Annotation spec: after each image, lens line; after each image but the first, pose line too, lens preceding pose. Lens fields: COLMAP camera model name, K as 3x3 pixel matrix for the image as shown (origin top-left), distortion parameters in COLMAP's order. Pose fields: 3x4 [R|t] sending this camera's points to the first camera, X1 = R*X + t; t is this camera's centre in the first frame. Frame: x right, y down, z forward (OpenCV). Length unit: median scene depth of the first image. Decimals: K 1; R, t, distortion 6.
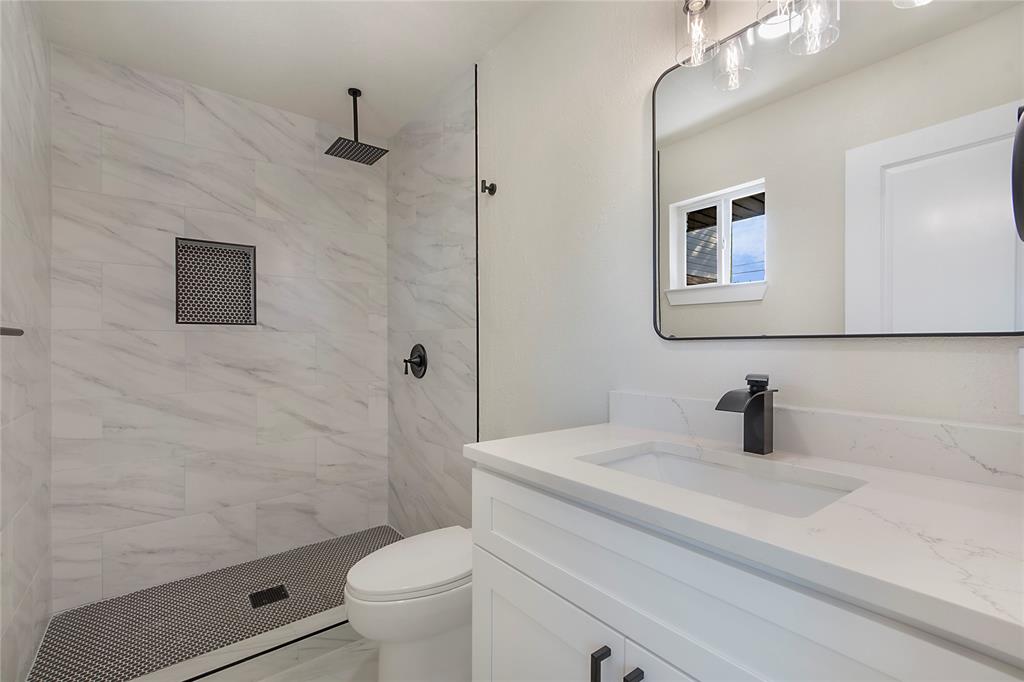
lens RADIAL K [[436.9, 0, 515.1], [0, 436.9, 359.2], [0, 0, 1]] dist [-0.028988, -0.000113]
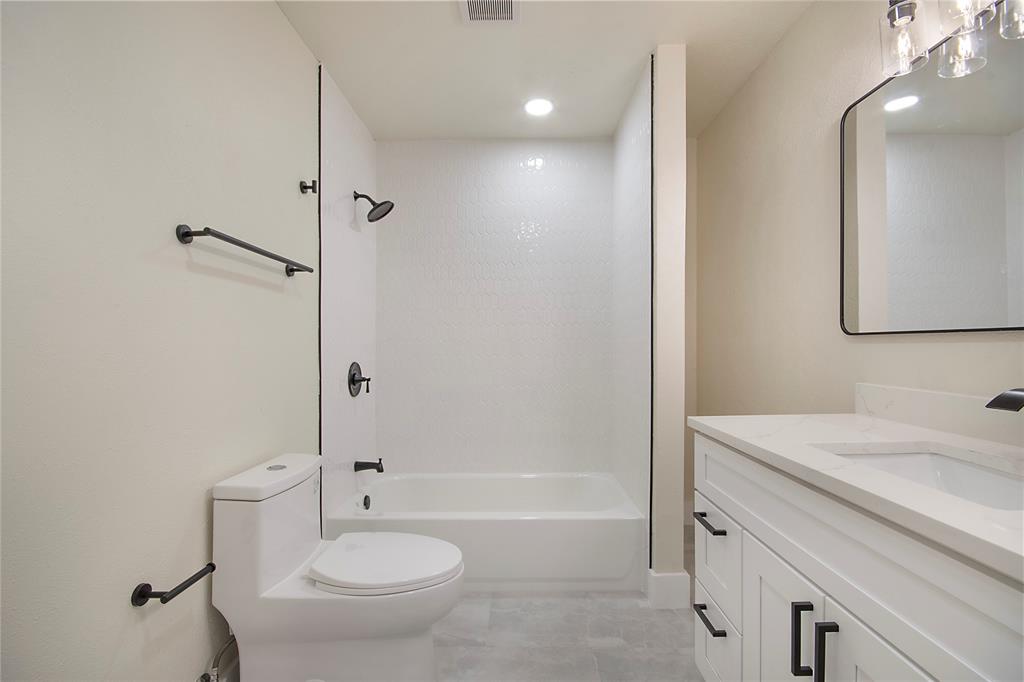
lens RADIAL K [[435.7, 0, 507.4], [0, 435.7, 347.4], [0, 0, 1]] dist [-0.001150, -0.000346]
pose [[0.763688, -0.005091, -0.645566, 0.340799], [-0.007892, 0.999821, -0.017220, 0.013357], [0.645537, 0.018246, 0.763511, -0.418215]]
